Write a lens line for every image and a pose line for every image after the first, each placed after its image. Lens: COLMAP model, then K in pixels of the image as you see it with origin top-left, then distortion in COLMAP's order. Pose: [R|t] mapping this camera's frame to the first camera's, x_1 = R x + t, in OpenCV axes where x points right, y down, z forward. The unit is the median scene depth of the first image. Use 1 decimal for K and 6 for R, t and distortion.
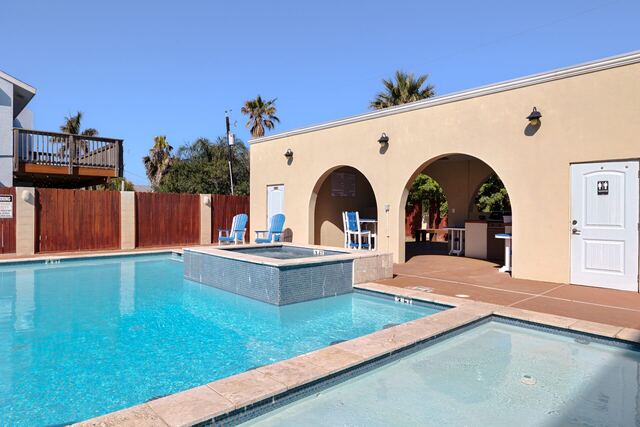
lens RADIAL K [[406.6, 0, 320.0], [0, 406.6, 213.5], [0, 0, 1]] dist [-0.000444, 0.000388]
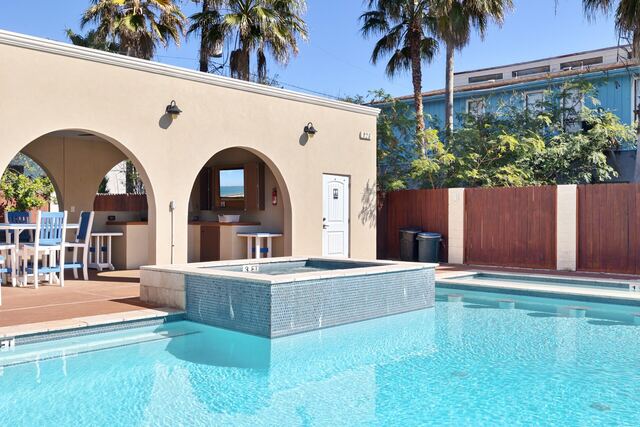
lens RADIAL K [[618.8, 0, 320.0], [0, 618.8, 213.5], [0, 0, 1]] dist [-0.001232, -0.001446]
pose [[-0.085851, -0.007218, 0.996282, -0.764445], [0.001324, 0.999972, 0.007359, -0.006560], [-0.996307, 0.001950, -0.085839, 0.676671]]
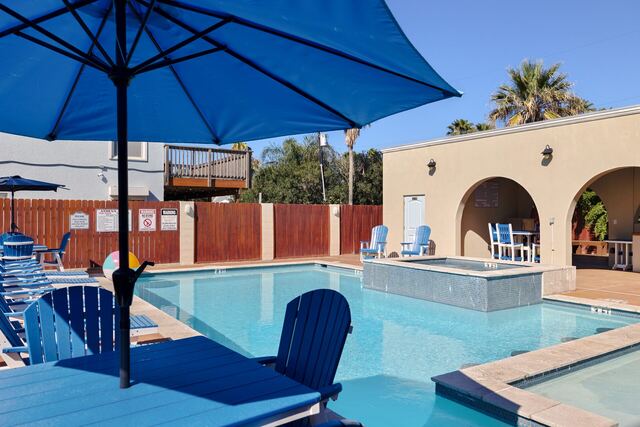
lens RADIAL K [[484.2, 0, 320.0], [0, 484.2, 213.5], [0, 0, 1]] dist [-0.001658, -0.000969]
pose [[0.988144, -0.004773, -0.153453, -0.168581], [0.003145, 0.999936, -0.010848, -0.016392], [0.153495, 0.010237, 0.988096, -0.195189]]
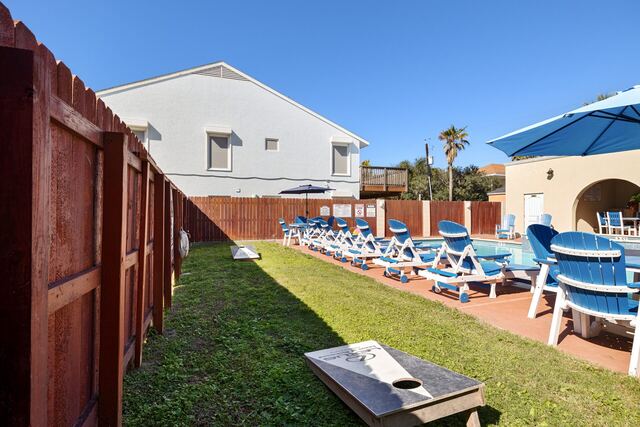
lens RADIAL K [[324.2, 0, 320.0], [0, 324.2, 213.5], [0, 0, 1]] dist [0.003671, 0.000554]
pose [[0.921443, -0.005860, -0.388469, -0.390993], [0.003086, 0.999965, -0.007766, 0.005923], [0.388501, 0.005957, 0.921429, -0.377824]]
